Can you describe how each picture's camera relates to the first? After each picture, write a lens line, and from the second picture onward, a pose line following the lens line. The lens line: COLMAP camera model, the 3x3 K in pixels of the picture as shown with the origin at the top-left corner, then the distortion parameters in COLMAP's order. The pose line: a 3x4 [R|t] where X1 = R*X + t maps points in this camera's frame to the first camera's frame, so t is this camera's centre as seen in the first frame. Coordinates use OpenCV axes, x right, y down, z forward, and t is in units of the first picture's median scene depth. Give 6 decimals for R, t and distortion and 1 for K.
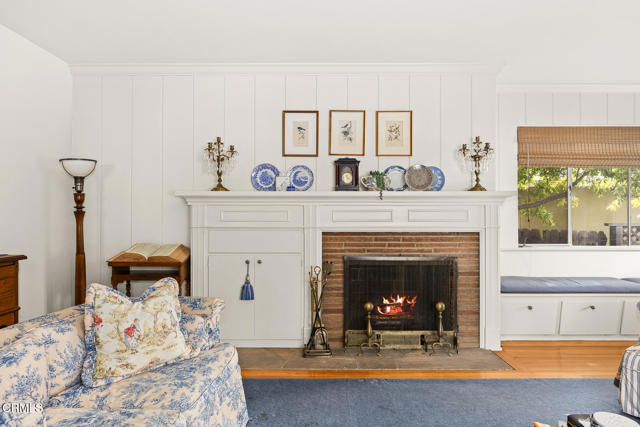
lens RADIAL K [[421.7, 0, 331.4], [0, 421.7, 204.7], [0, 0, 1]] dist [0.001817, 0.000392]
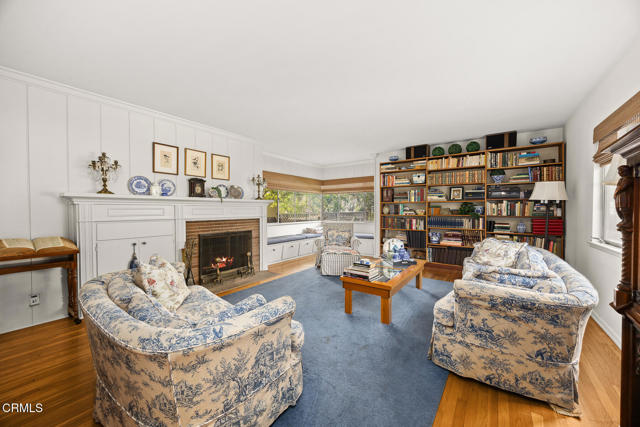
lens RADIAL K [[241.9, 0, 323.7], [0, 241.9, 212.3], [0, 0, 1]] dist [-0.002150, 0.000554]
pose [[0.585745, -0.010991, 0.810421, -0.469838], [-0.015780, 0.999564, 0.024961, -0.003412], [-0.810342, -0.027409, 0.585316, -0.004675]]
